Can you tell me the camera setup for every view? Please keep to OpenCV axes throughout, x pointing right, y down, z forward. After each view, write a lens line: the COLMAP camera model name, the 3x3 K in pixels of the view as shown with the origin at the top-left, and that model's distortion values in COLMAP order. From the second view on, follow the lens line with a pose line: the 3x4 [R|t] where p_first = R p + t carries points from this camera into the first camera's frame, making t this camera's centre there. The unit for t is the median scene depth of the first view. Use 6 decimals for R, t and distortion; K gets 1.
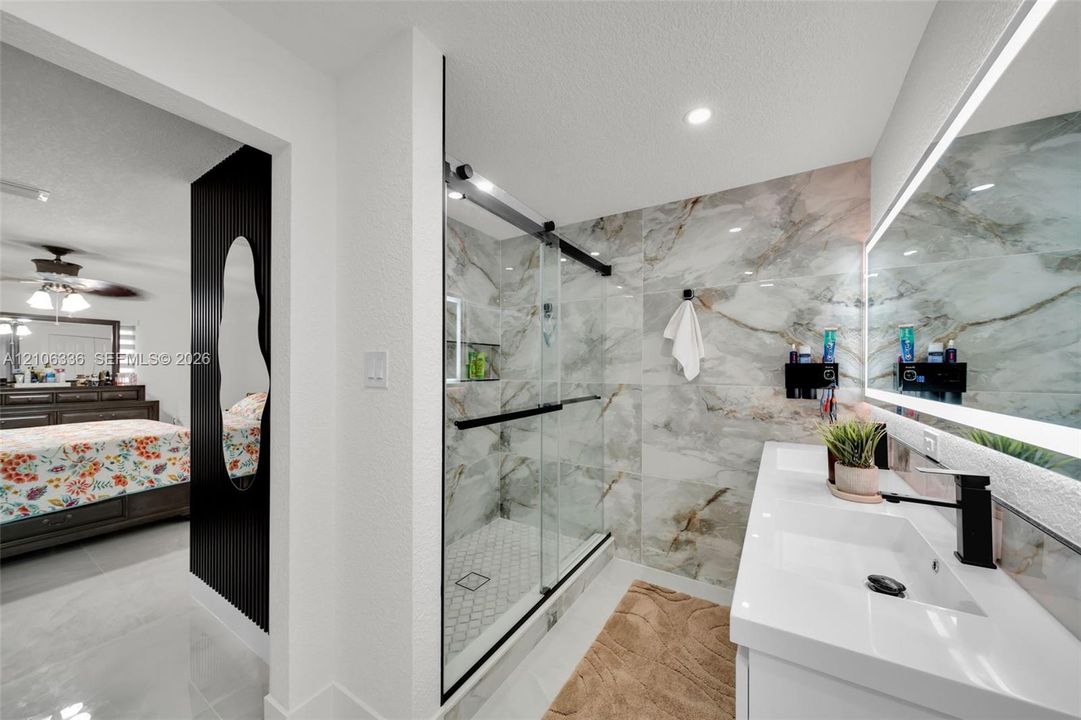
lens RADIAL K [[380.7, 0, 539.6], [0, 380.7, 365.3], [0, 0, 1]] dist [-0.007019, -0.000363]
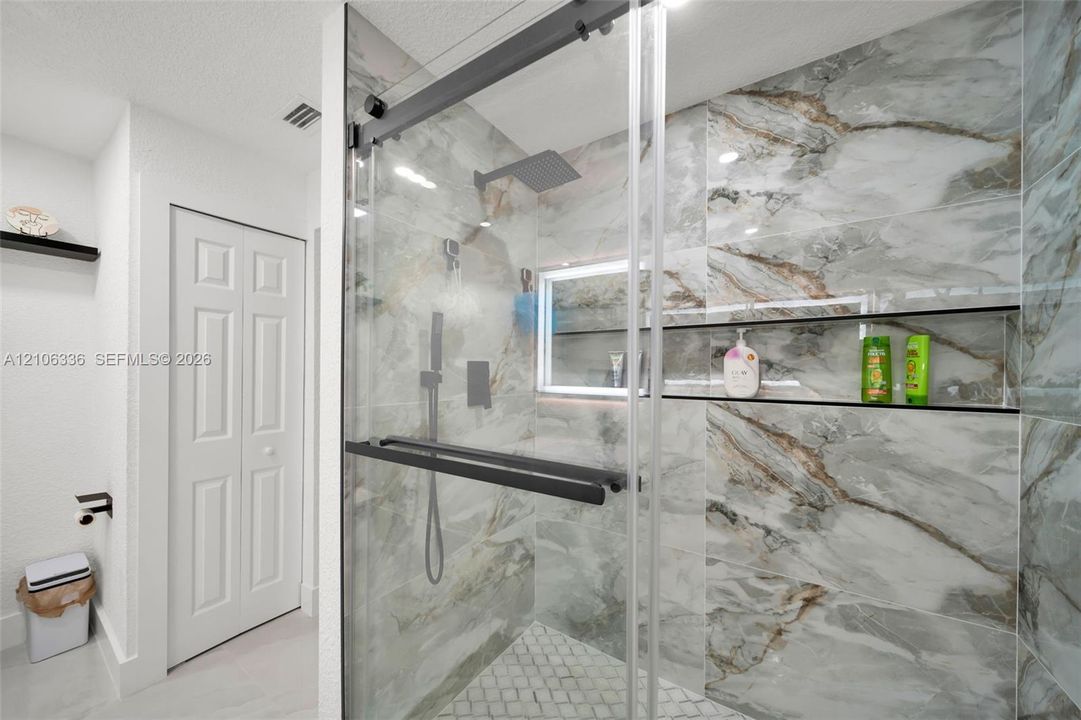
lens RADIAL K [[380.7, 0, 539.9], [0, 380.7, 367.0], [0, 0, 1]] dist [-0.007019, -0.000363]
pose [[-0.027624, -0.011134, -0.999556, 0.251854], [0.002611, 0.999934, -0.011210, 0.002560], [0.999615, -0.002919, -0.027593, 0.652793]]
